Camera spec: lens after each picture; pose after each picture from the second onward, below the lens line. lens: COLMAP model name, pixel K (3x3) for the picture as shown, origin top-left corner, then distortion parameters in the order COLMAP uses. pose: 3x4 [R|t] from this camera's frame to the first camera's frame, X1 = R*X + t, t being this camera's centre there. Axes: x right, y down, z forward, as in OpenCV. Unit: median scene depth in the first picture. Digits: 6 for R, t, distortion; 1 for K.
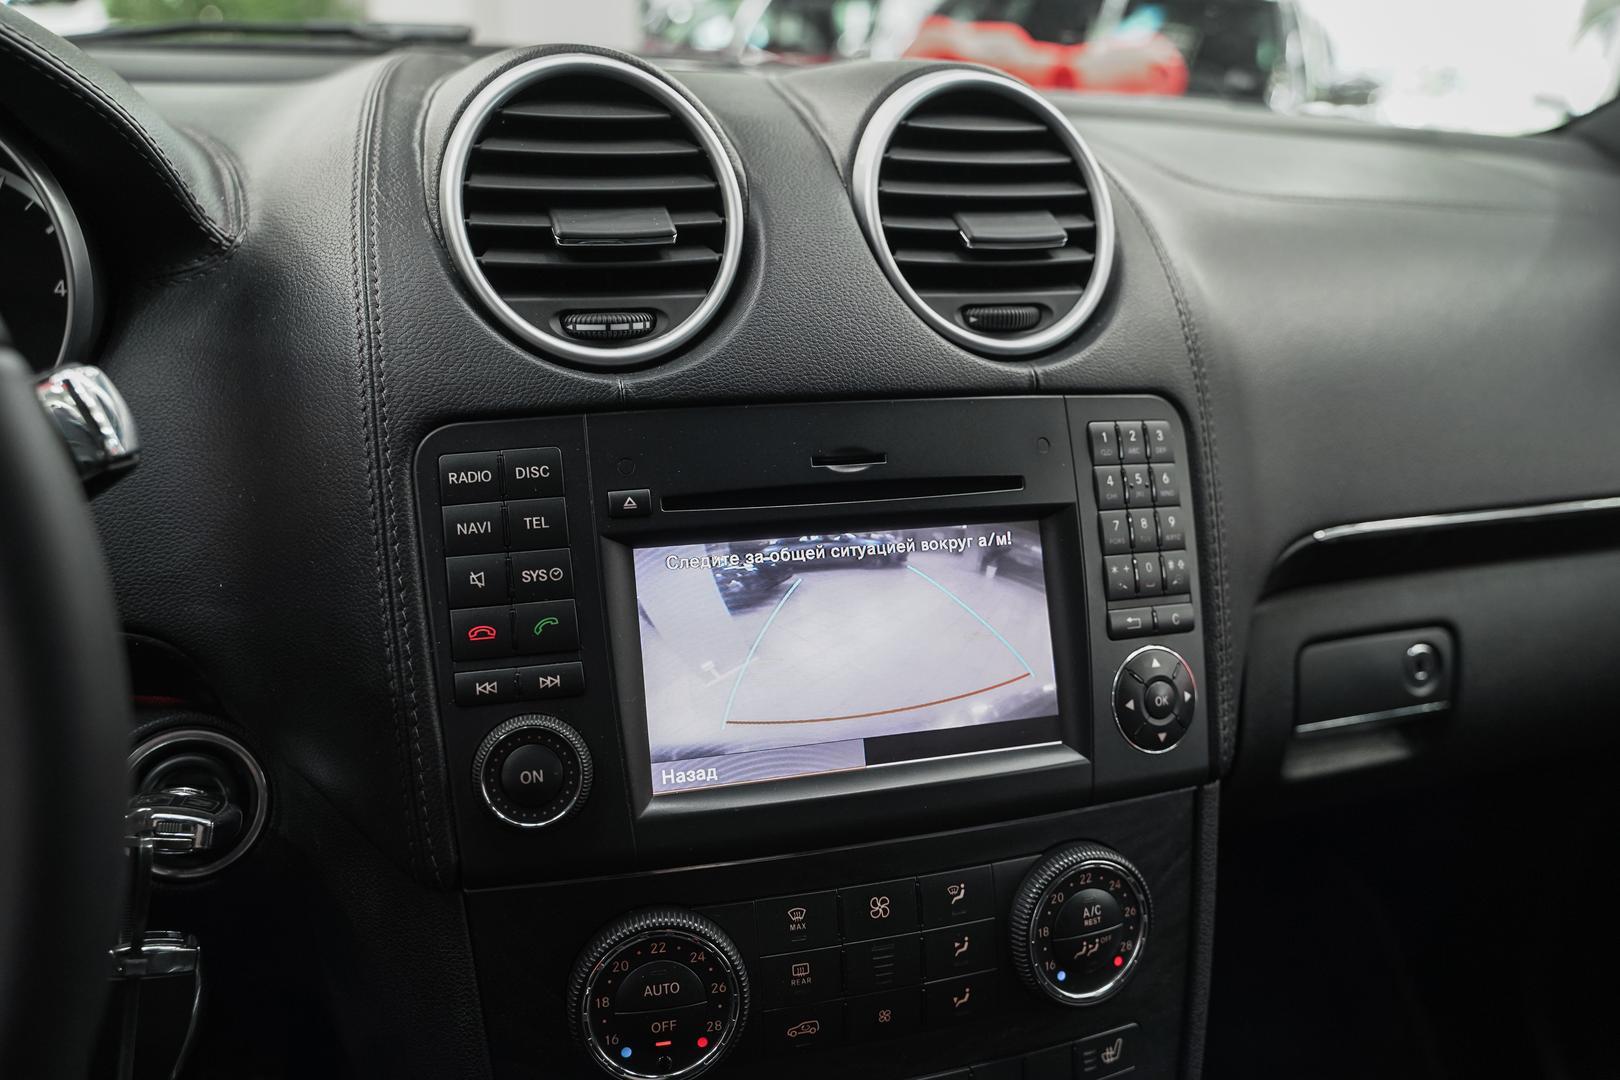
lens RADIAL K [[1297.6, 0, 800.3], [0, 1297.6, 536.8], [0, 0, 1]] dist [-0.009030, 0.002859]
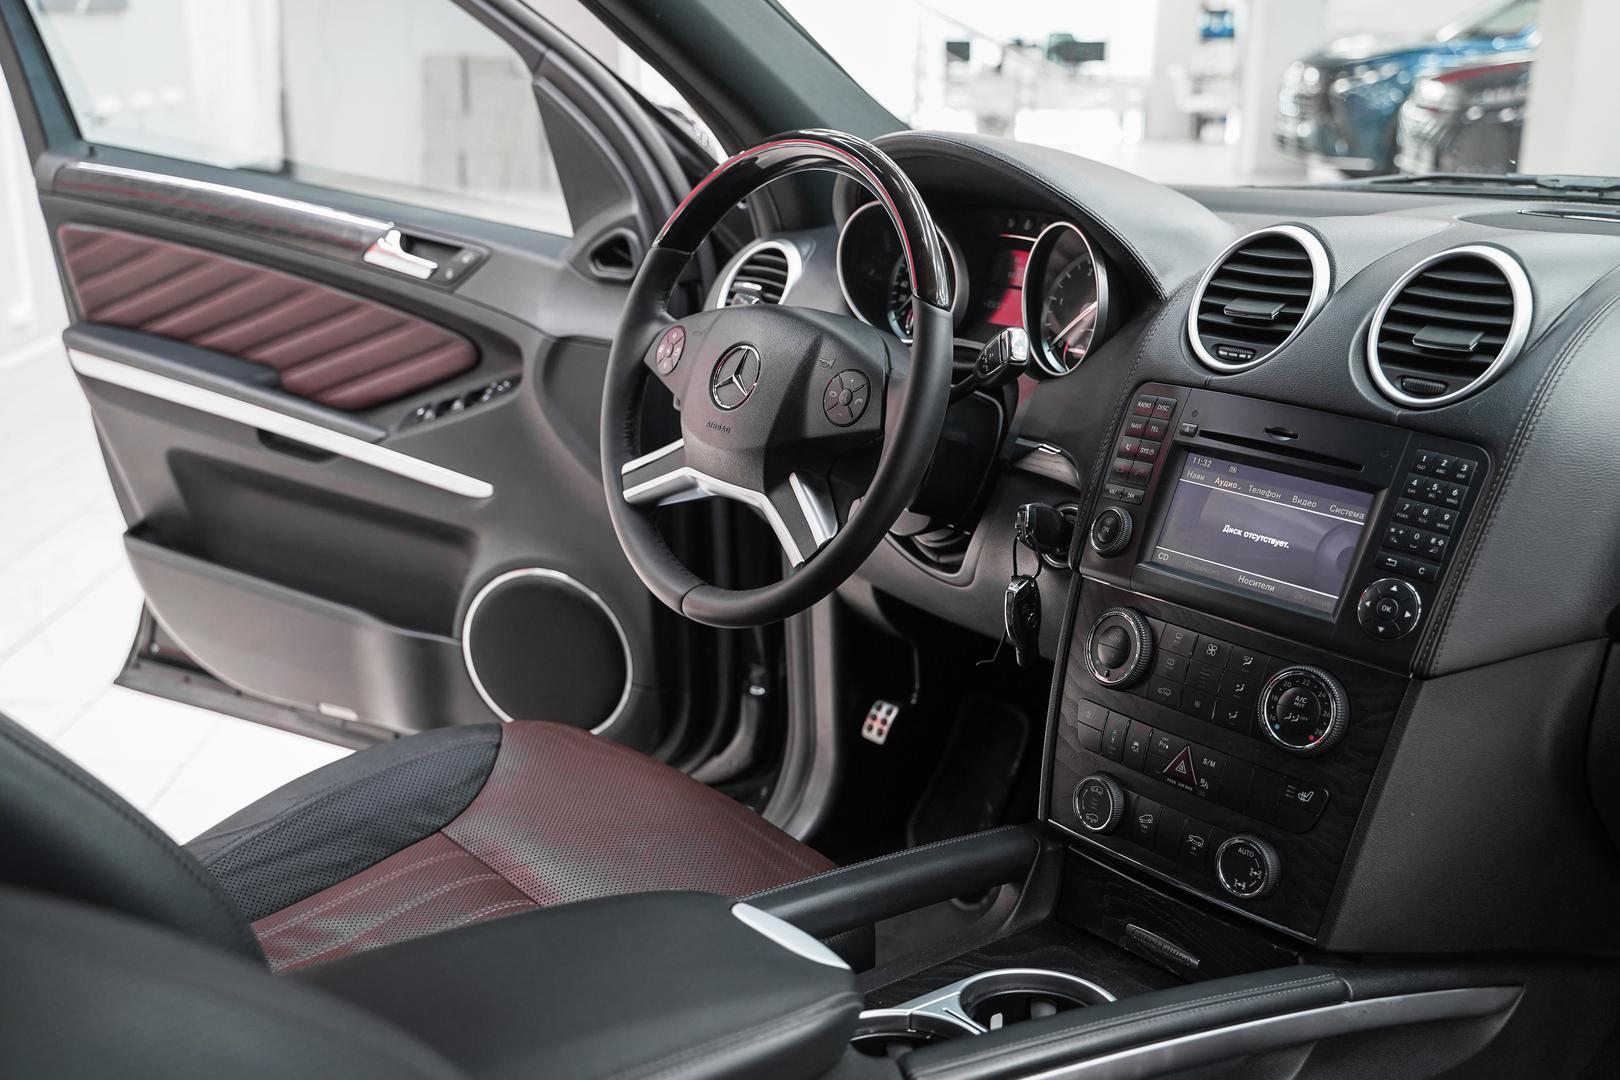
lens RADIAL K [[1772.4, 0, 803.7], [0, 1772.4, 538.0], [0, 0, 1]] dist [-0.003917, 0.010390]
pose [[0.377556, 0.216788, -0.900252, 2.221731], [-0.314143, 0.944540, 0.095704, 0.059998], [0.871072, 0.246674, 0.424719, -0.736221]]
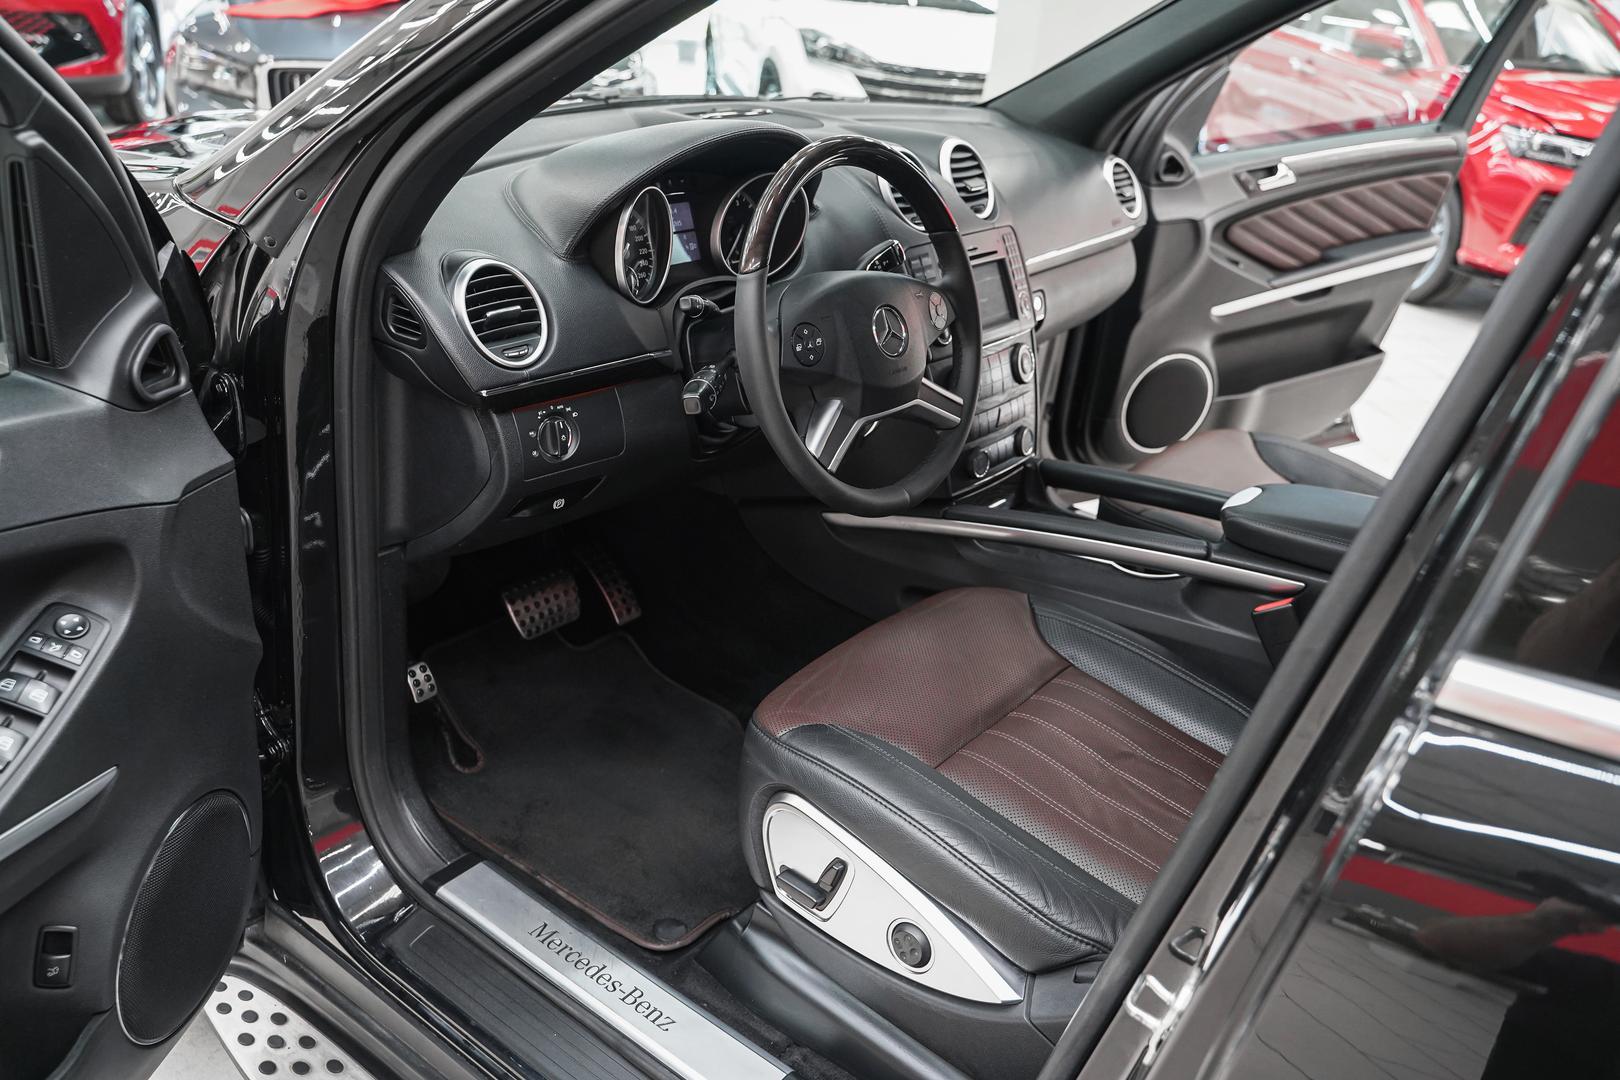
lens RADIAL K [[1297.6, 0, 800.3], [0, 1297.6, 536.8], [0, 0, 1]] dist [-0.009030, 0.002859]
pose [[0.827805, -0.219293, 0.516382, -2.630580], [0.157790, 0.974292, 0.160802, 0.075615], [-0.538369, -0.051633, 0.841126, -2.087609]]
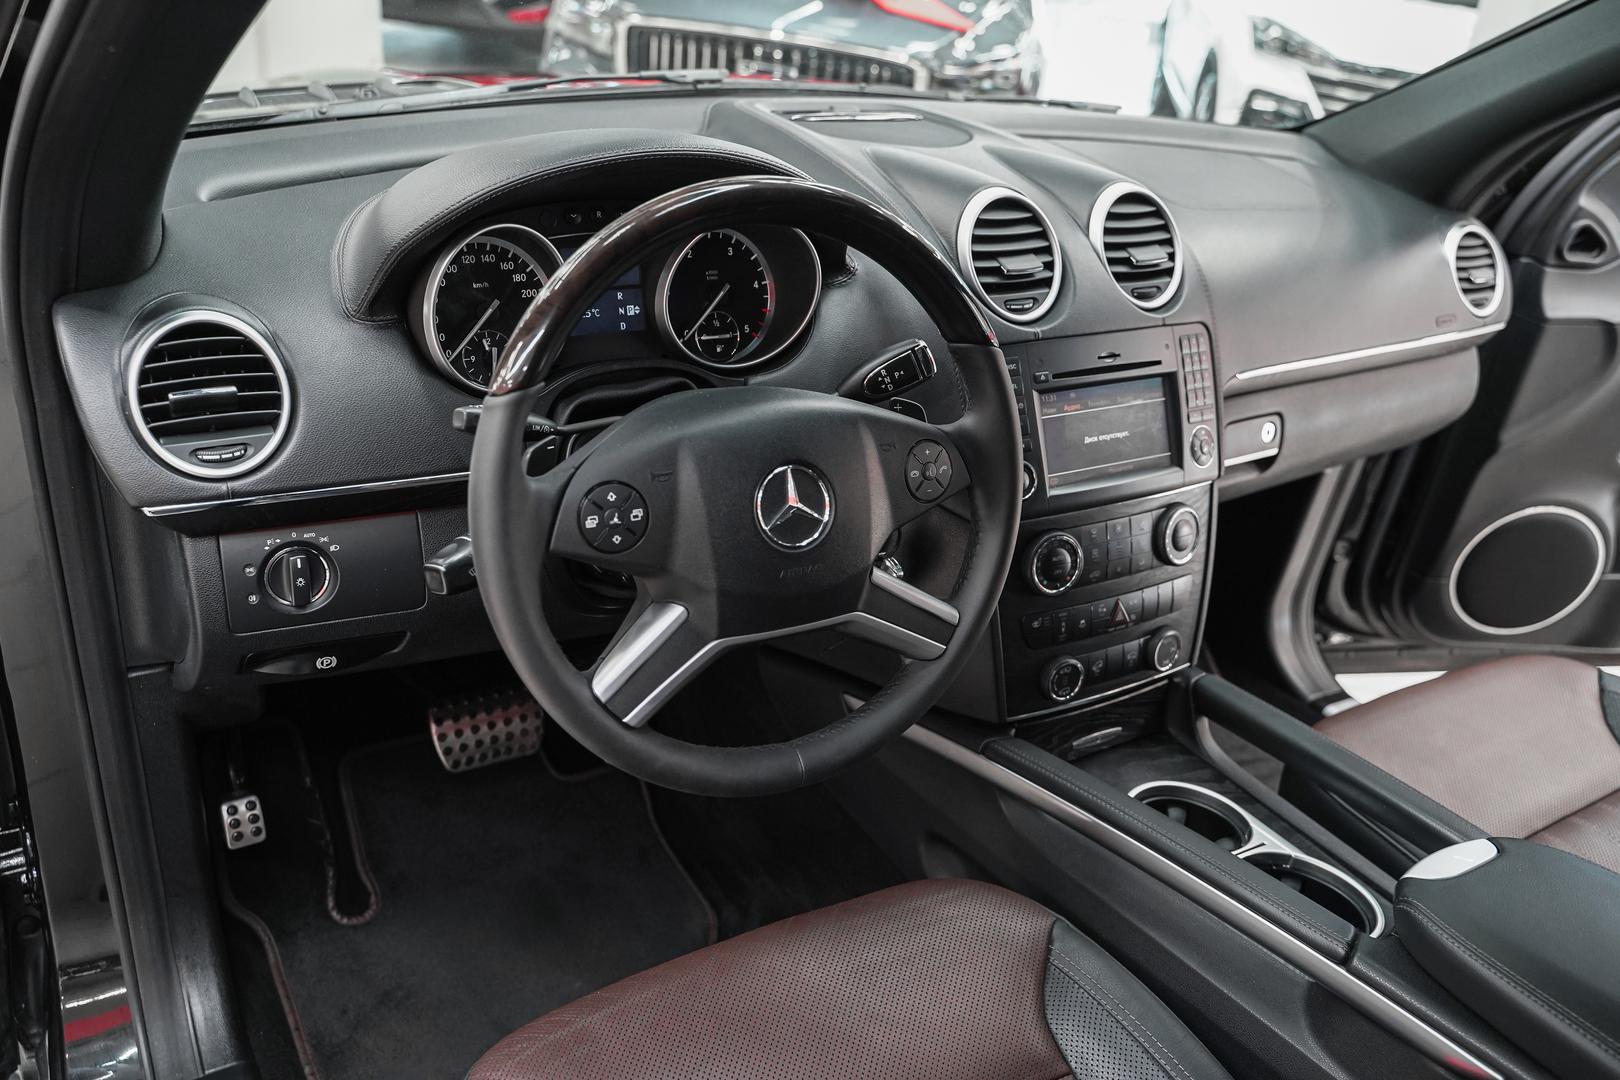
lens RADIAL K [[1297.6, 0, 800.3], [0, 1297.6, 536.8], [0, 0, 1]] dist [-0.009030, 0.002859]
pose [[0.971796, -0.060631, 0.227896, -1.162933], [0.026848, 0.988546, 0.148515, -0.104475], [-0.234290, -0.138207, 0.962293, -1.377452]]
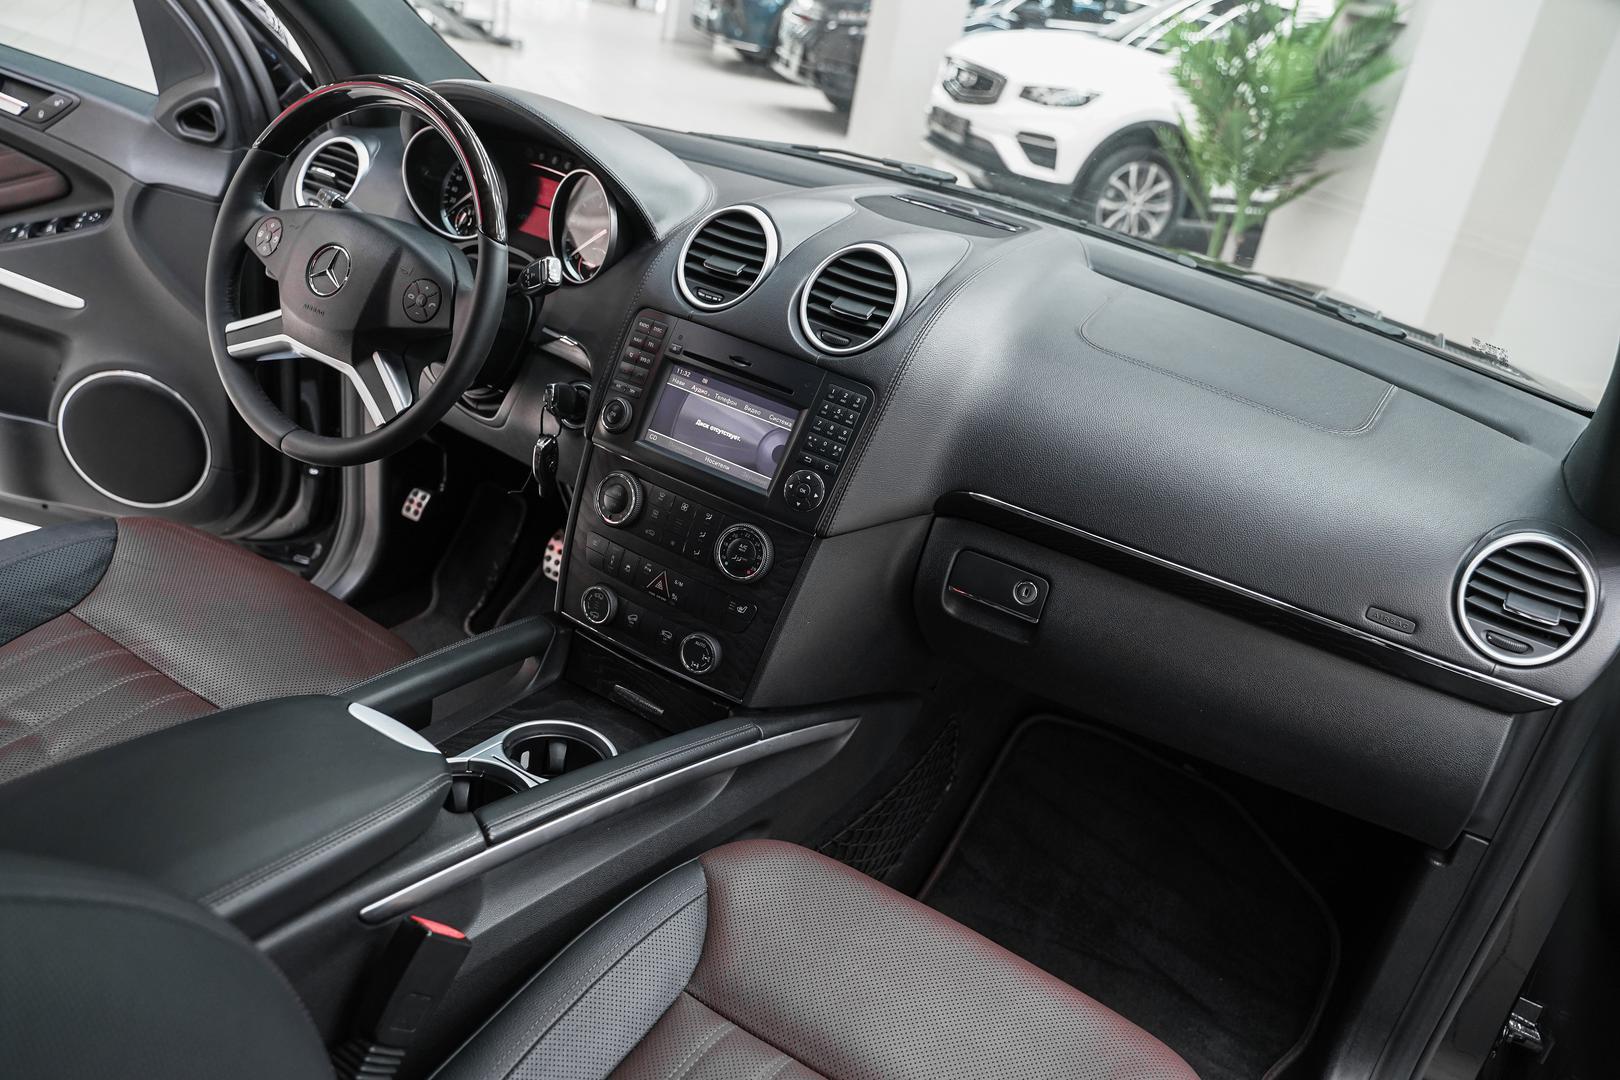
lens RADIAL K [[1297.6, 0, 800.3], [0, 1297.6, 536.8], [0, 0, 1]] dist [-0.009030, 0.002859]
pose [[0.652175, 0.380606, -0.655597, 2.145422], [-0.397455, 0.908104, 0.131819, -0.137837], [0.645521, 0.174601, 0.743517, -0.971979]]
